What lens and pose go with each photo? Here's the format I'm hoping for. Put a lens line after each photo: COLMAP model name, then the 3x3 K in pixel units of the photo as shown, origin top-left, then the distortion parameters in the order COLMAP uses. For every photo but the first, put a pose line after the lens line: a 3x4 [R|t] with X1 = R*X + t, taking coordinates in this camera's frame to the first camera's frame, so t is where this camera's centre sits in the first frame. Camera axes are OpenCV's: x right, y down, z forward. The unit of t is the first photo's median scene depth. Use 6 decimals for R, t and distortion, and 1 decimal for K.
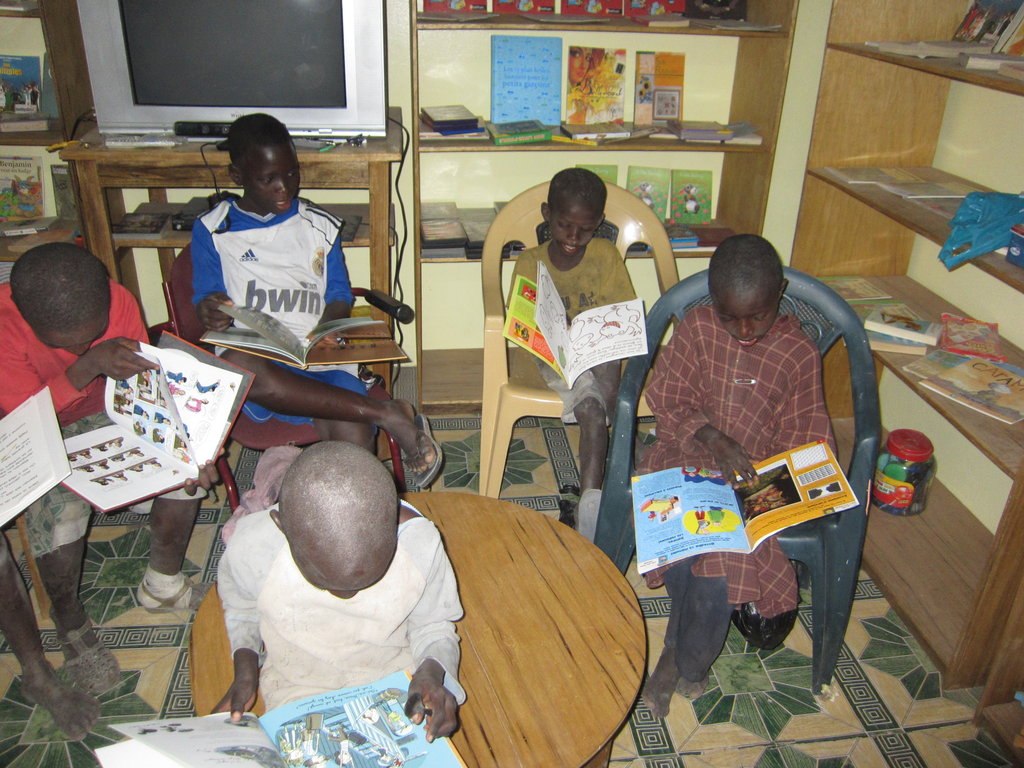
lens RADIAL K [[876.1, 0, 512.0], [0, 876.1, 384.0], [0, 0, 1]] dist [-0.009849, 0.011123]
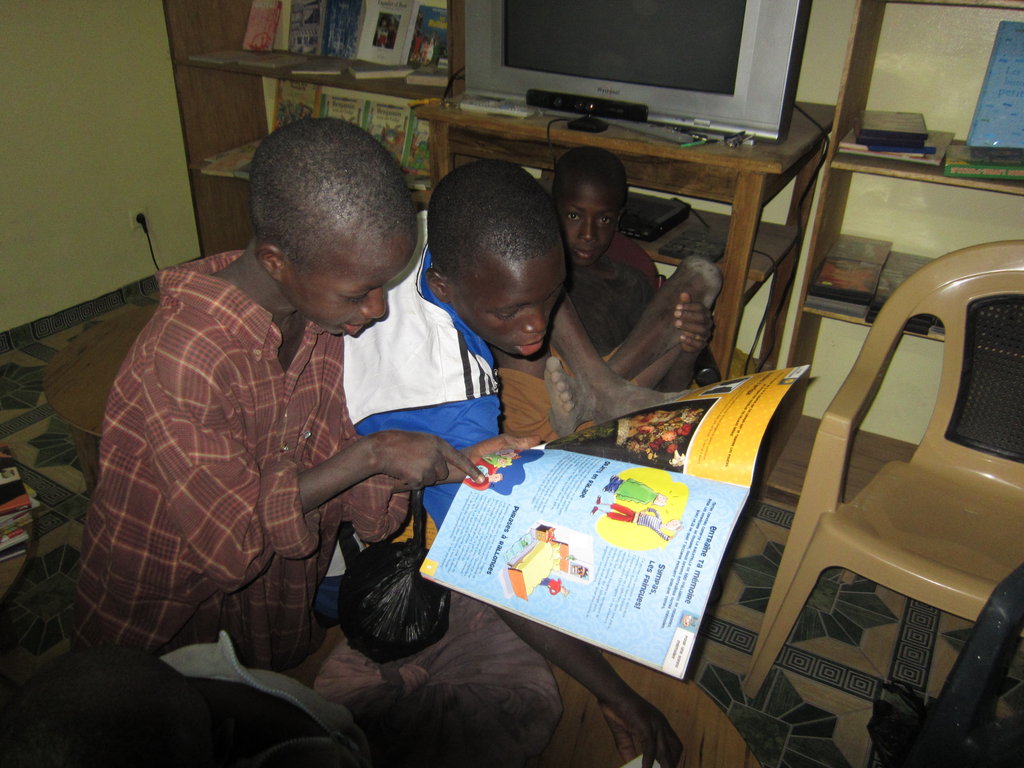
lens RADIAL K [[843.8, 0, 512.0], [0, 843.8, 384.0], [0, 0, 1]] dist [-0.034676, 0.001378]
pose [[0.796271, 0.286190, -0.532962, 0.113537], [-0.275046, 0.955962, 0.102401, -0.093792], [0.538797, 0.065050, 0.839920, 0.289028]]
